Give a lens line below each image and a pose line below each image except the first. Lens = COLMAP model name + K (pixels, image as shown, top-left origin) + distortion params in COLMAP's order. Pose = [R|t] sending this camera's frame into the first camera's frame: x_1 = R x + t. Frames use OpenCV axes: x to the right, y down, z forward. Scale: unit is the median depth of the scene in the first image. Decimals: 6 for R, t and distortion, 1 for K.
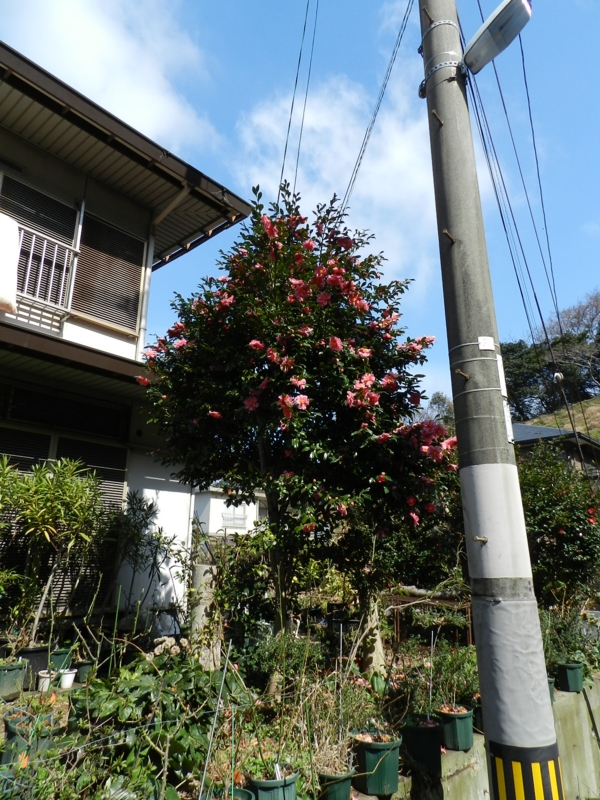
lens RADIAL K [[542.1, 0, 296.9], [0, 542.1, 396.6], [0, 0, 1]] dist [0.019452, 0.004421]
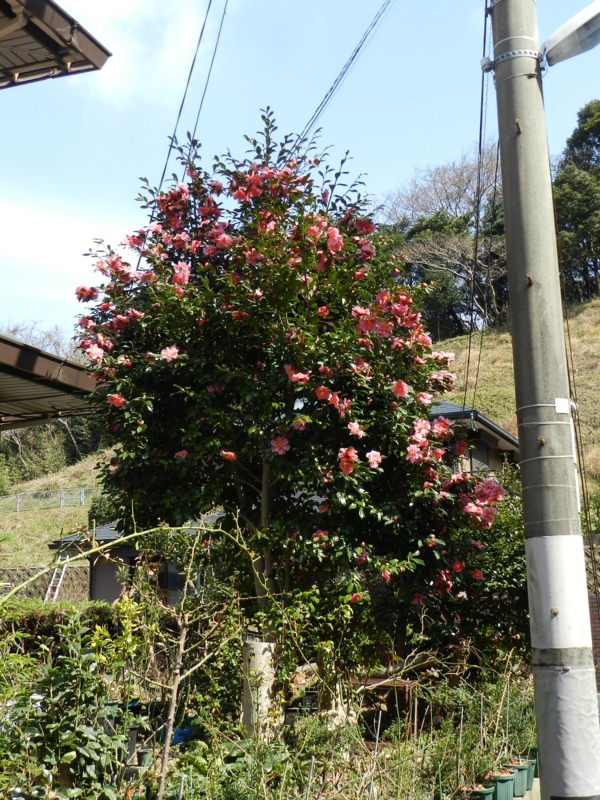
lens RADIAL K [[1088.5, 0, 301.8], [0, 1088.5, 397.7], [0, 0, 1]] dist [0.009421, 0.000000]
pose [[0.936804, 0.053899, 0.345677, -0.852144], [-0.085673, 0.993320, 0.077297, -0.256400], [-0.339202, -0.102027, 0.935165, -0.716765]]
